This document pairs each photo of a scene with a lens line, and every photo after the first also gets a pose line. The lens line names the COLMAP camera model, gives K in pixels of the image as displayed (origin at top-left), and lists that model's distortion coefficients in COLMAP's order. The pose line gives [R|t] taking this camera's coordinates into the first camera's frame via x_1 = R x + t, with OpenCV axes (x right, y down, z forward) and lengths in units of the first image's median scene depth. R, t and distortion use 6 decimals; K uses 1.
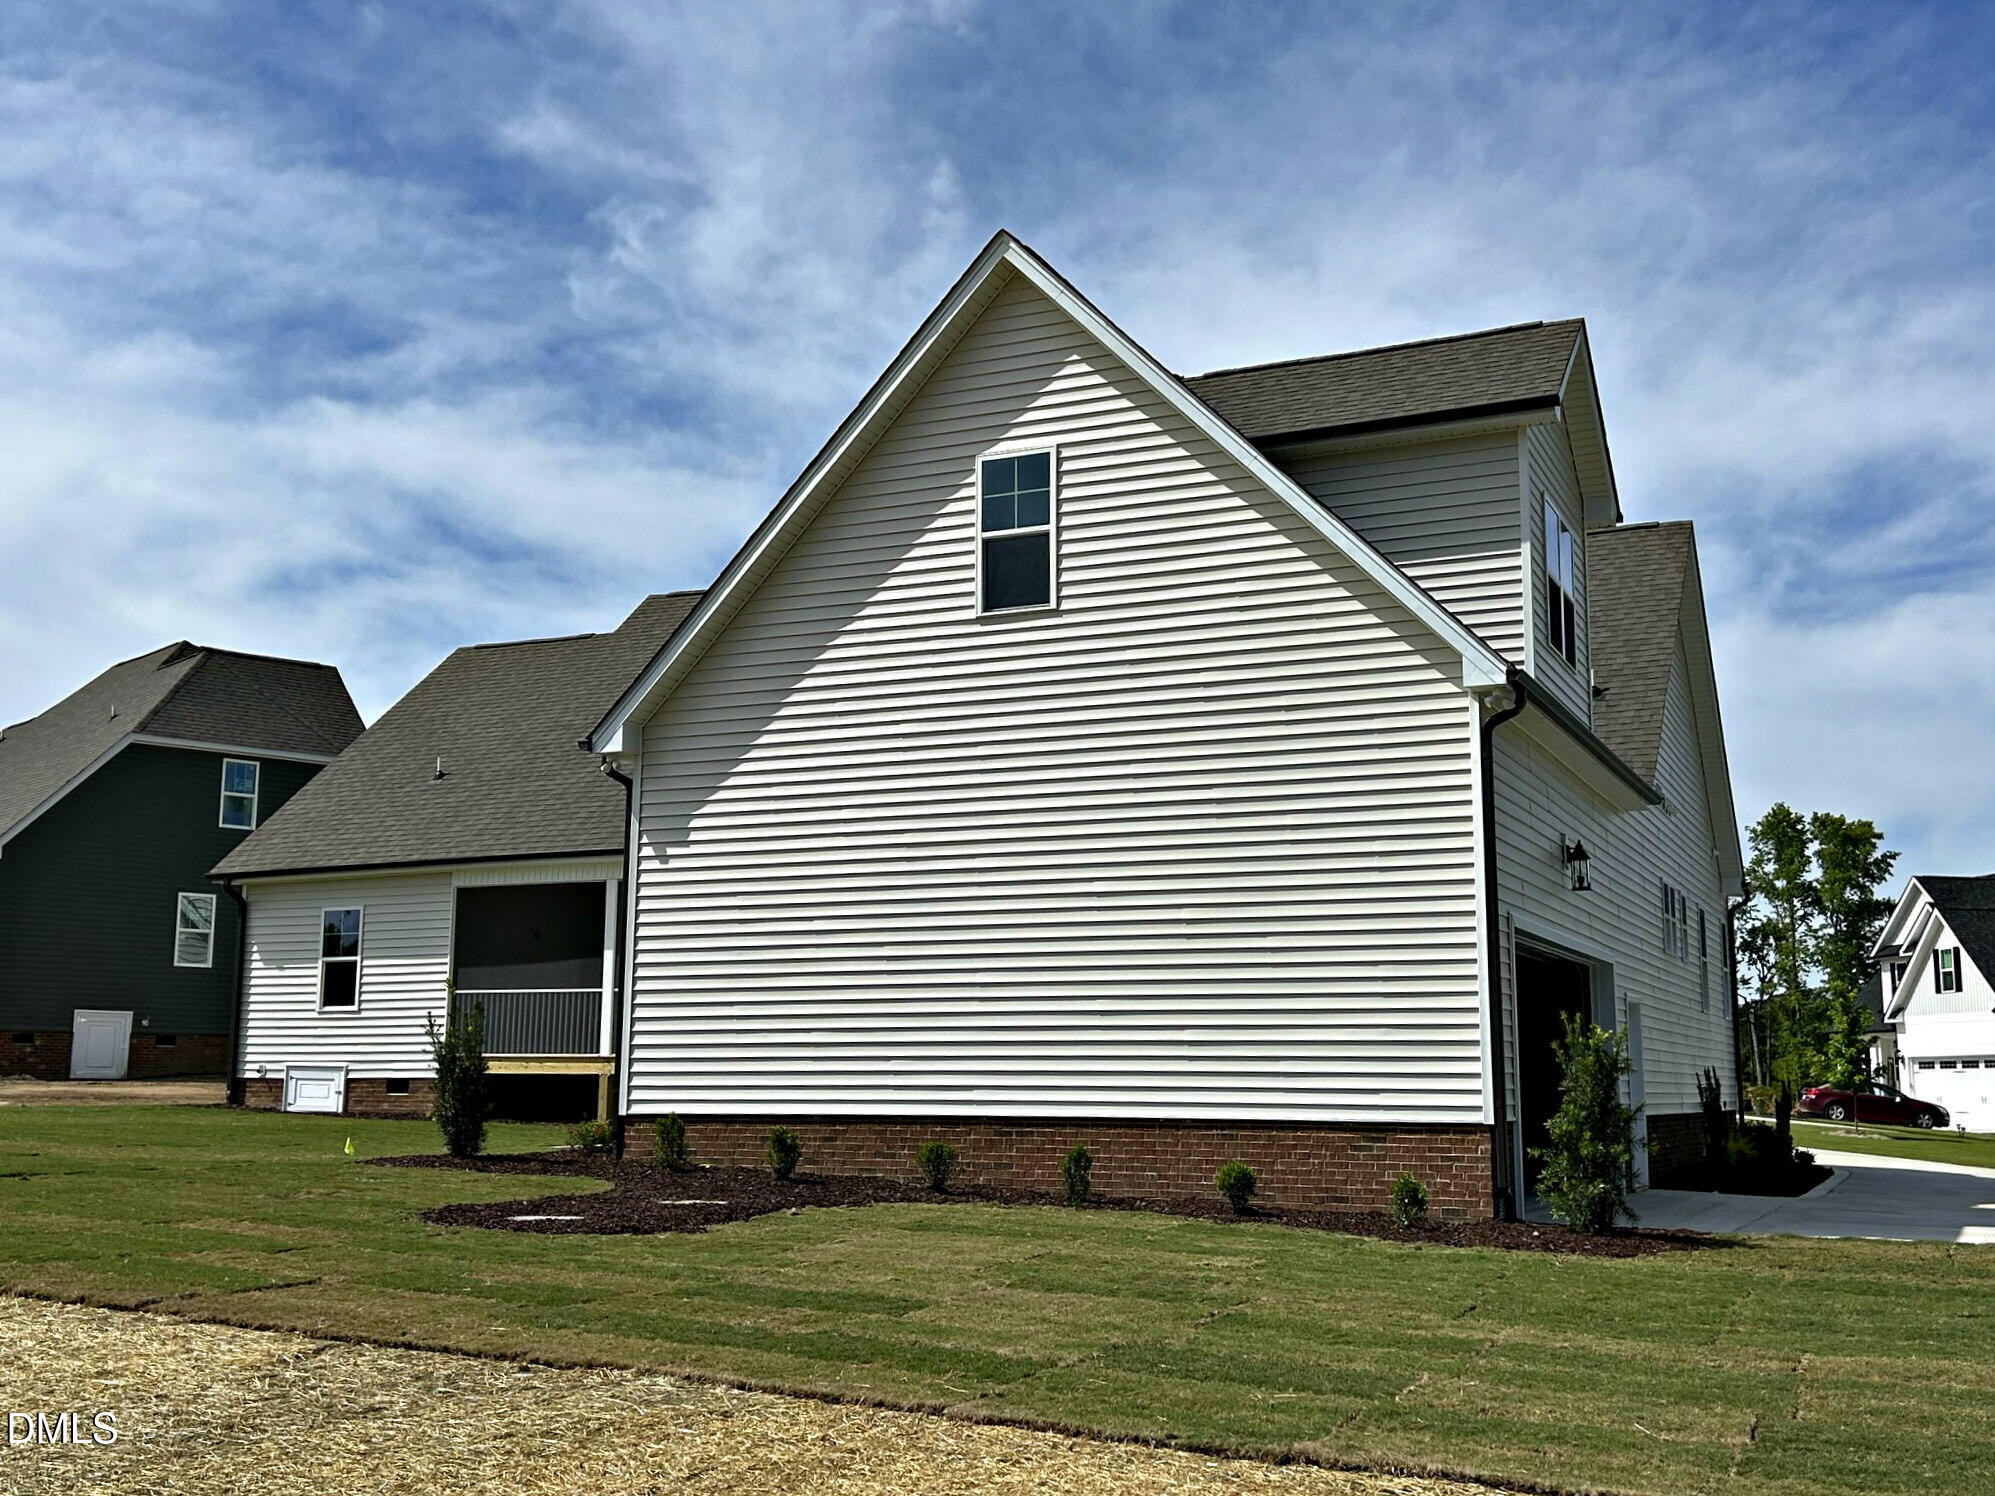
lens RADIAL K [[2048.7, 0, 999.8], [0, 2048.7, 751.5], [0, 0, 1]] dist [0.114175, 0.000000]
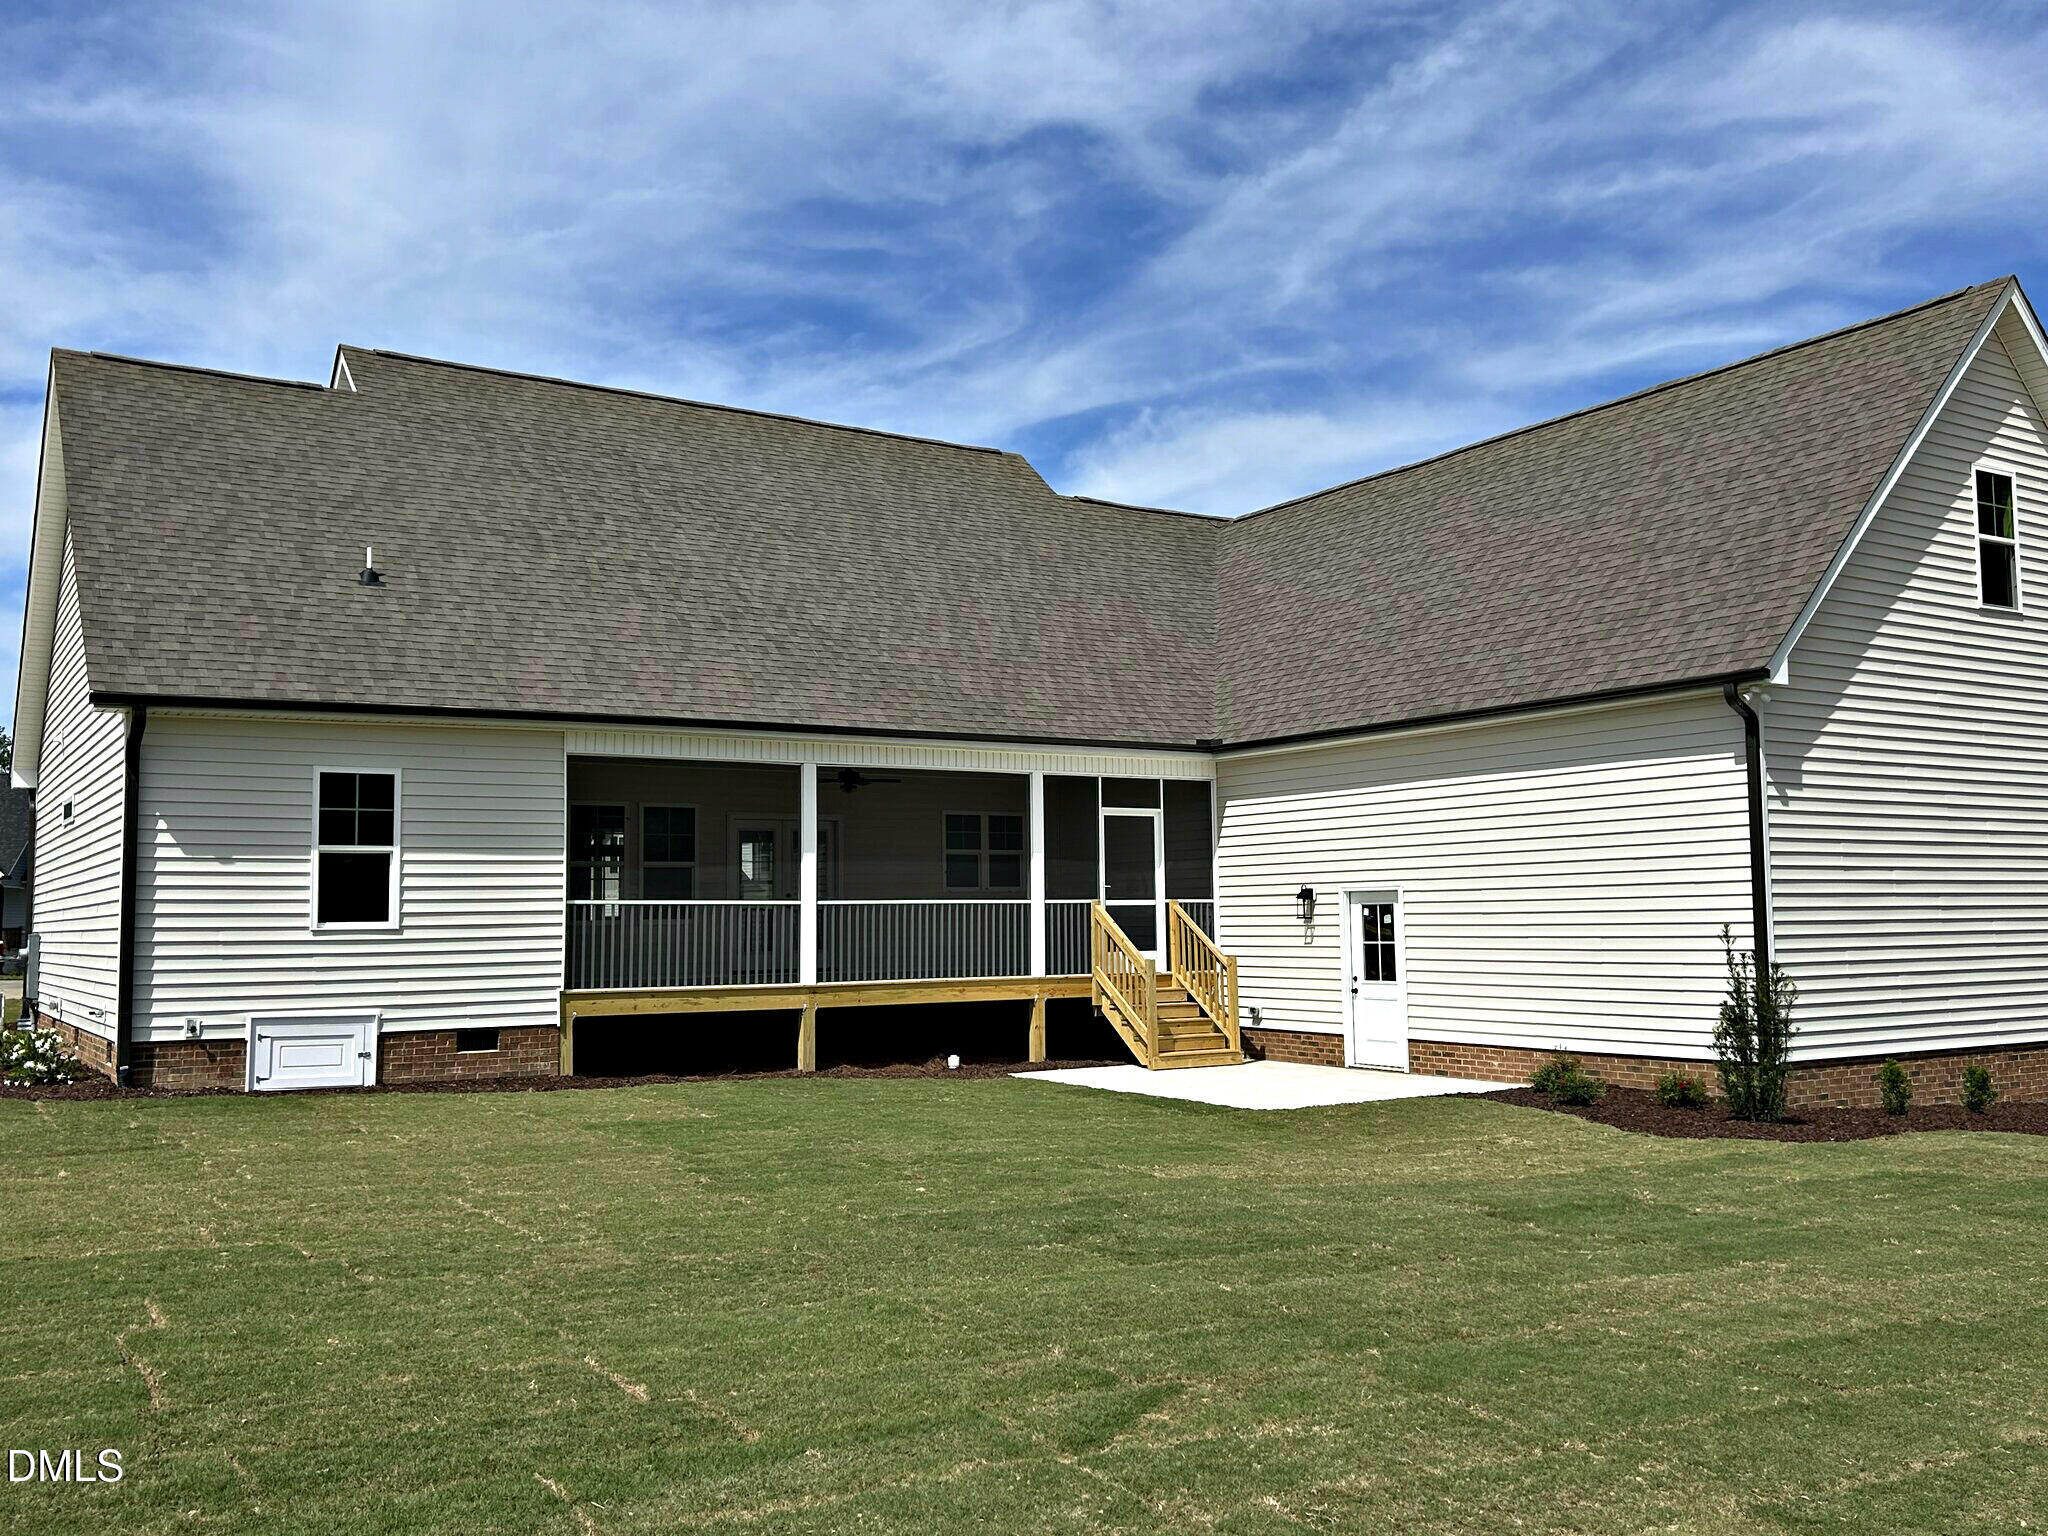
lens RADIAL K [[1808.2, 0, 1024.8], [0, 1808.2, 765.1], [0, 0, 1]] dist [0.053898, -0.009131]
pose [[0.537037, 0.057993, 0.841563, -0.696916], [-0.119102, 0.992853, 0.007586, 0.046413], [-0.835108, -0.104306, 0.540106, 0.537970]]
